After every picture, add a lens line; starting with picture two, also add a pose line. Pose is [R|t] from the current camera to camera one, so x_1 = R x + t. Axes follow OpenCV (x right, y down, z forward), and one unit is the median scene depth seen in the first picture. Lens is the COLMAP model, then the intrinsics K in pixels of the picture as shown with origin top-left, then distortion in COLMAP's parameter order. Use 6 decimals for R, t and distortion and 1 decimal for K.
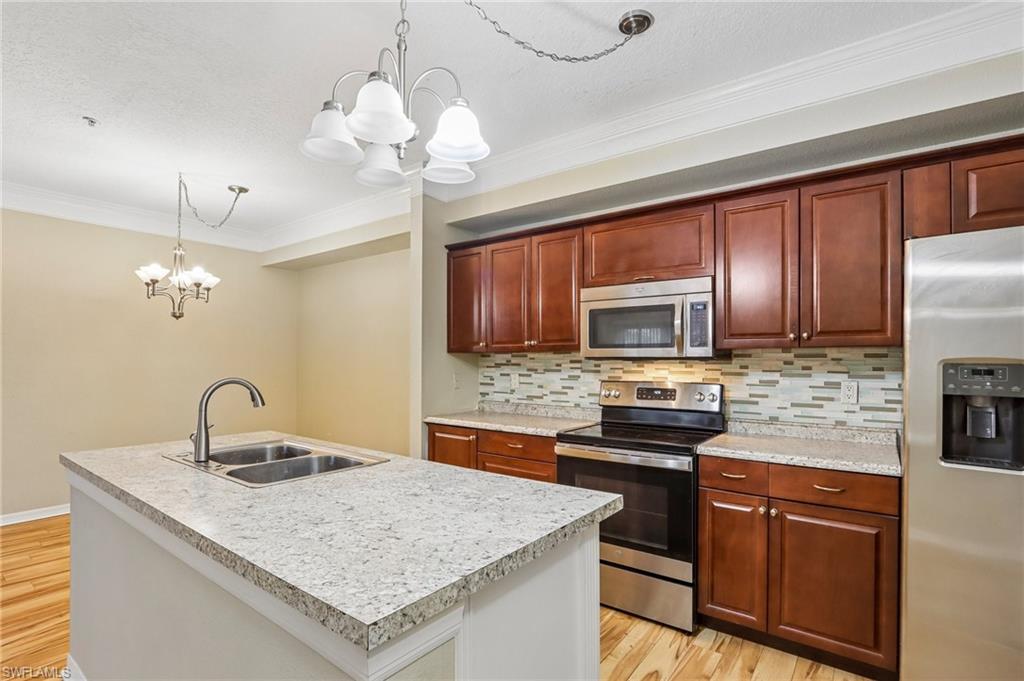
lens RADIAL K [[496.4, 0, 500.2], [0, 496.4, 357.9], [0, 0, 1]] dist [-0.012902, 0.000465]
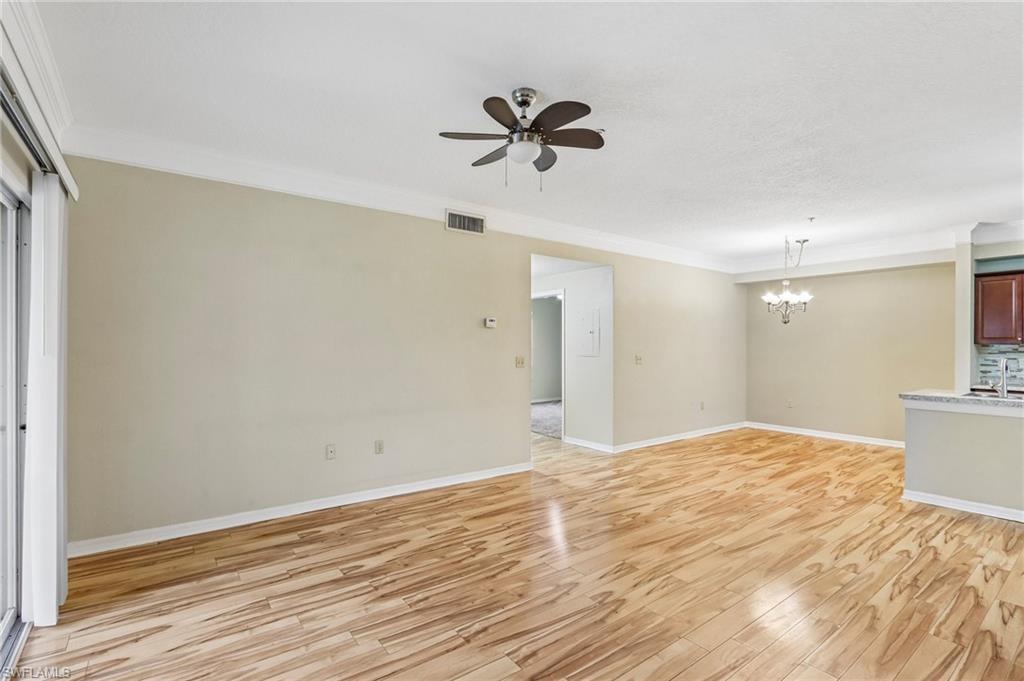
lens RADIAL K [[474.1, 0, 507.2], [0, 474.1, 347.0], [0, 0, 1]] dist [-0.014326, 0.001103]
pose [[0.964432, 0.001401, -0.264326, -1.219463], [-0.000403, 0.999993, 0.003829, -0.006833], [0.264330, -0.003586, 0.964426, -0.838409]]
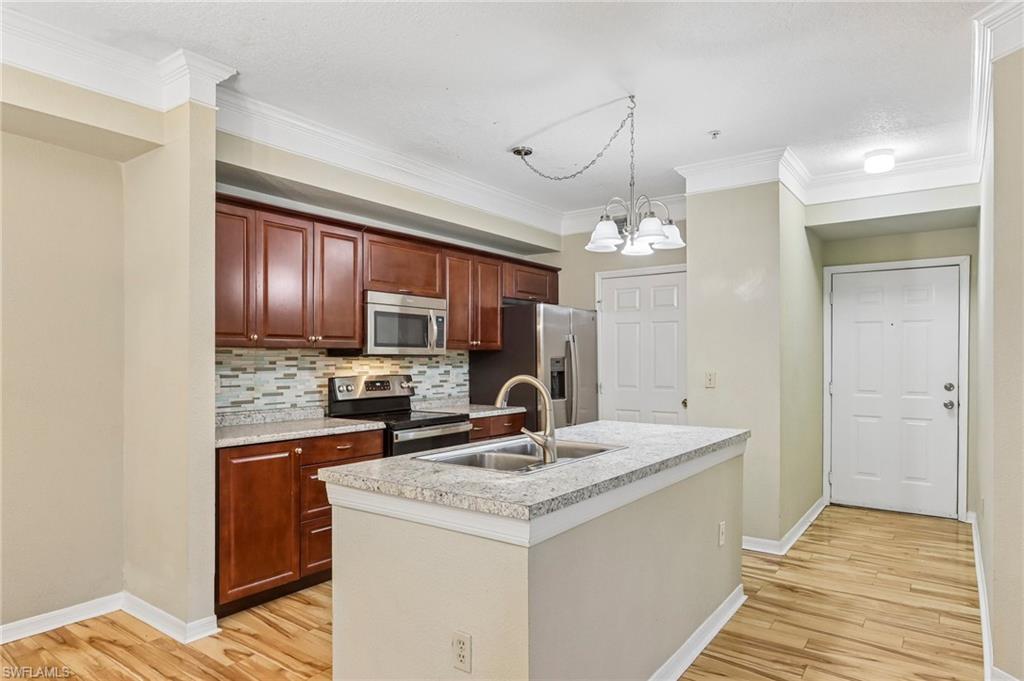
lens RADIAL K [[615.6, 0, 506.9], [0, 615.6, 360.1], [0, 0, 1]] dist [-0.025686, 0.017839]
pose [[-0.028357, -0.003791, 0.999591, -1.036034], [-0.003329, 0.999988, 0.003698, 0.004494], [-0.999592, -0.003223, -0.028370, 0.650239]]
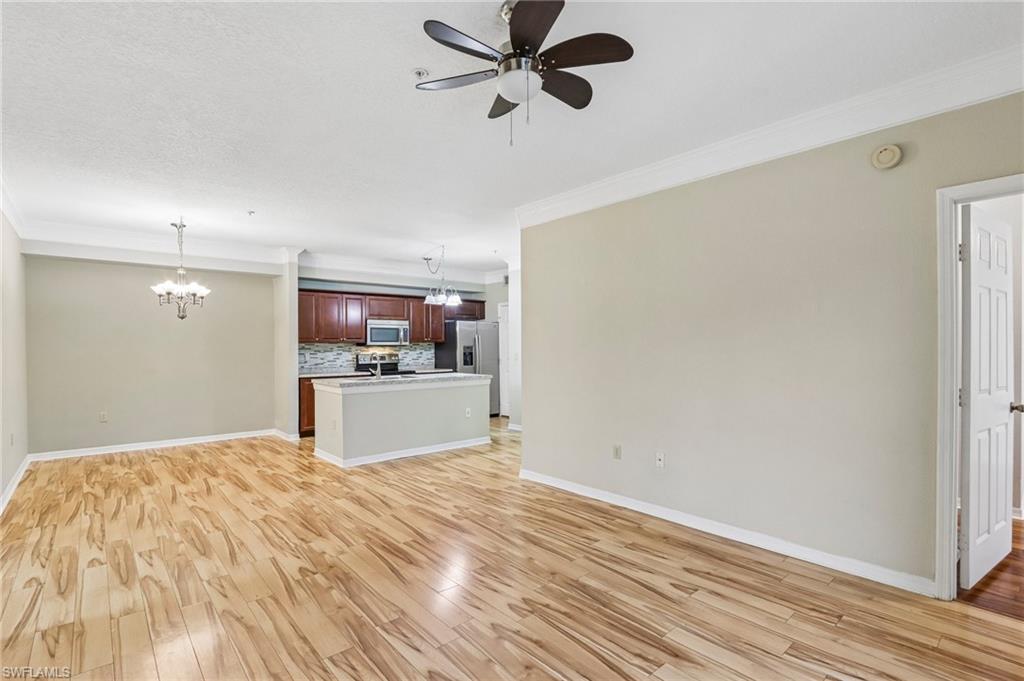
lens RADIAL K [[486.2, 0, 504.4], [0, 486.2, 348.2], [0, 0, 1]] dist [-0.019163, 0.001319]
pose [[0.200732, -0.007610, 0.979617, -1.965875], [0.001652, 0.999971, 0.007430, -0.003207], [-0.979645, 0.000127, 0.200739, -0.208603]]
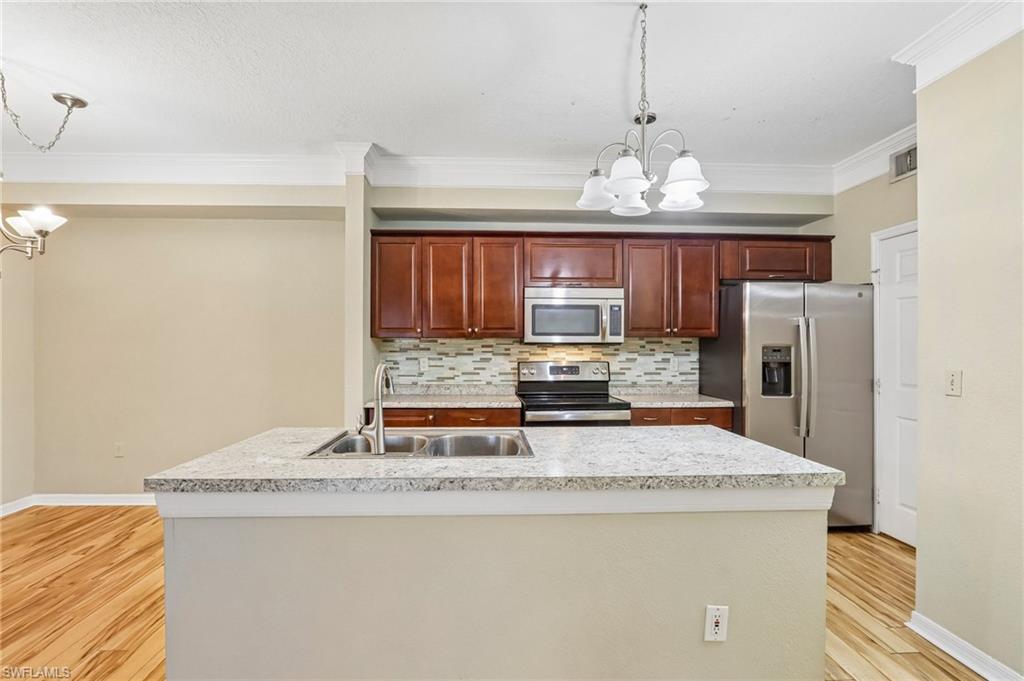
lens RADIAL K [[486.2, 0, 504.4], [0, 486.2, 348.2], [0, 0, 1]] dist [-0.019163, 0.001319]
pose [[0.759223, -0.003307, 0.650822, -0.588507], [-0.002507, 0.999965, 0.008006, 0.002513], [-0.650825, -0.007710, 0.759188, 0.097353]]
